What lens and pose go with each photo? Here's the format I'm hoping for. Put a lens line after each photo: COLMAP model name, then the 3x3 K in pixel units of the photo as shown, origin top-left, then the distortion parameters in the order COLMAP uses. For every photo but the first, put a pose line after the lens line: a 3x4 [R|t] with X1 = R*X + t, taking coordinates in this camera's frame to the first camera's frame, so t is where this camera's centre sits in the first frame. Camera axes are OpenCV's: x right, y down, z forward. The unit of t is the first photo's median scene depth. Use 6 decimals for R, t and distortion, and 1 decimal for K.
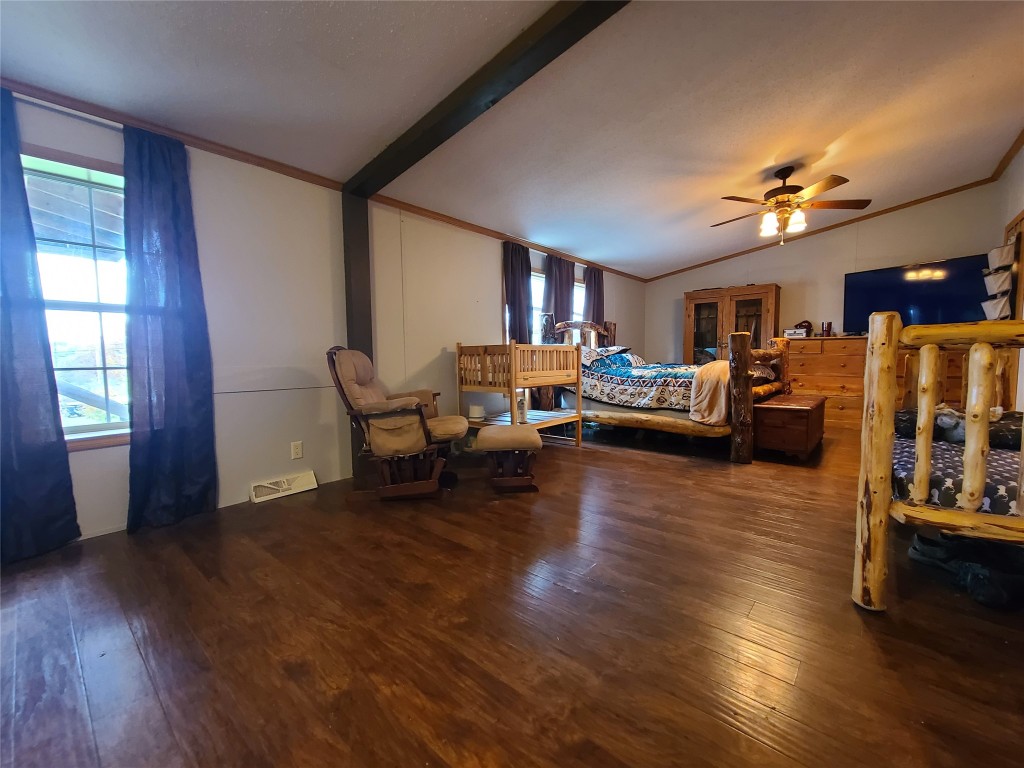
lens RADIAL K [[421.4, 0, 523.1], [0, 421.4, 386.3], [0, 0, 1]] dist [0.002209, -0.000417]
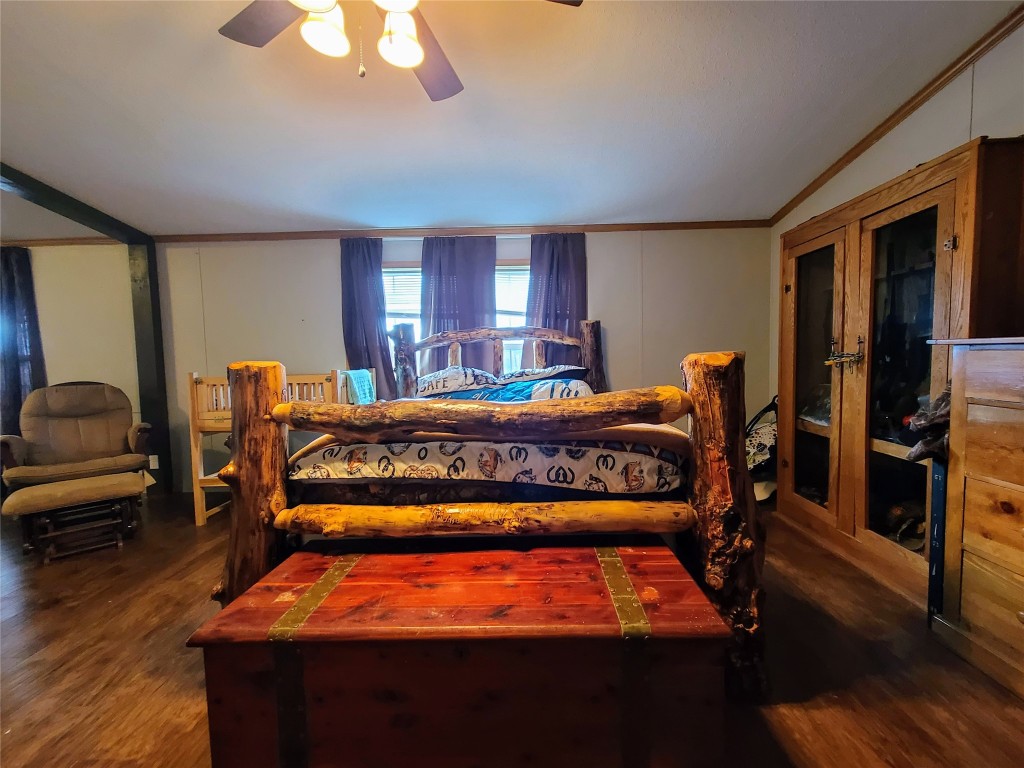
lens RADIAL K [[421.4, 0, 523.1], [0, 421.4, 386.3], [0, 0, 1]] dist [0.002209, -0.000417]
pose [[0.635703, 0.045323, -0.770602, 0.908837], [-0.037942, 0.998903, 0.027450, -0.116264], [0.771001, 0.011788, 0.636725, 0.866579]]
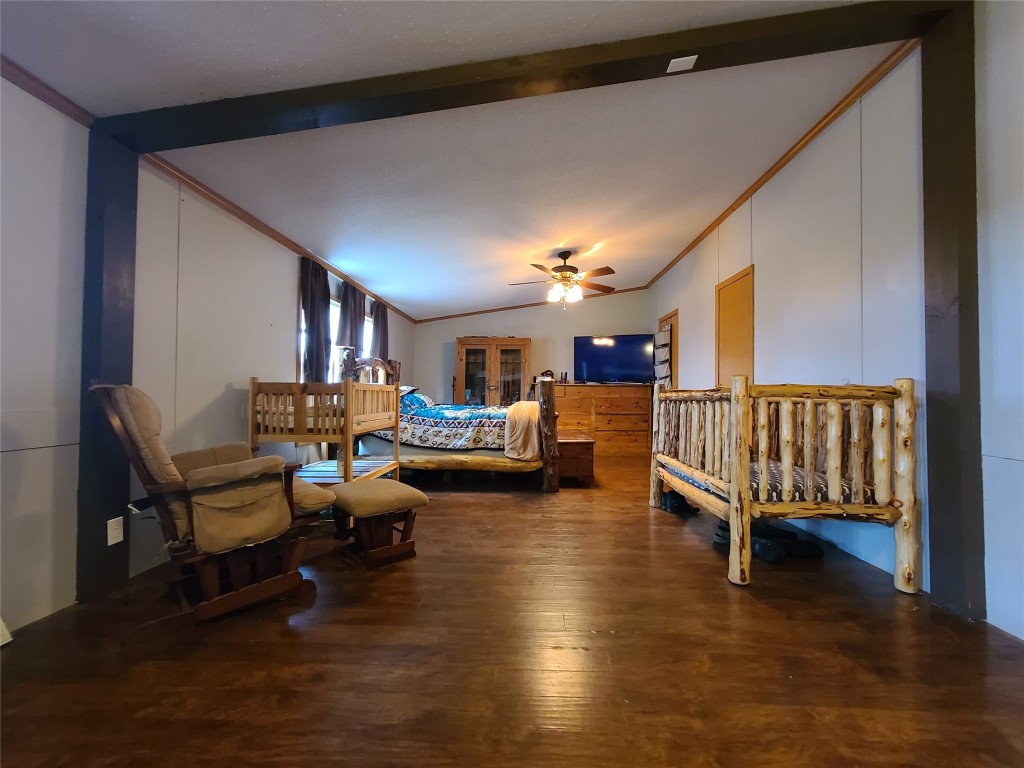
lens RADIAL K [[421.4, 0, 523.1], [0, 421.4, 386.3], [0, 0, 1]] dist [0.002209, -0.000417]
pose [[0.780121, 0.028248, 0.624991, -0.247907], [0.028269, 0.996368, -0.080319, -0.014020], [-0.624990, 0.080326, 0.776489, 0.121428]]
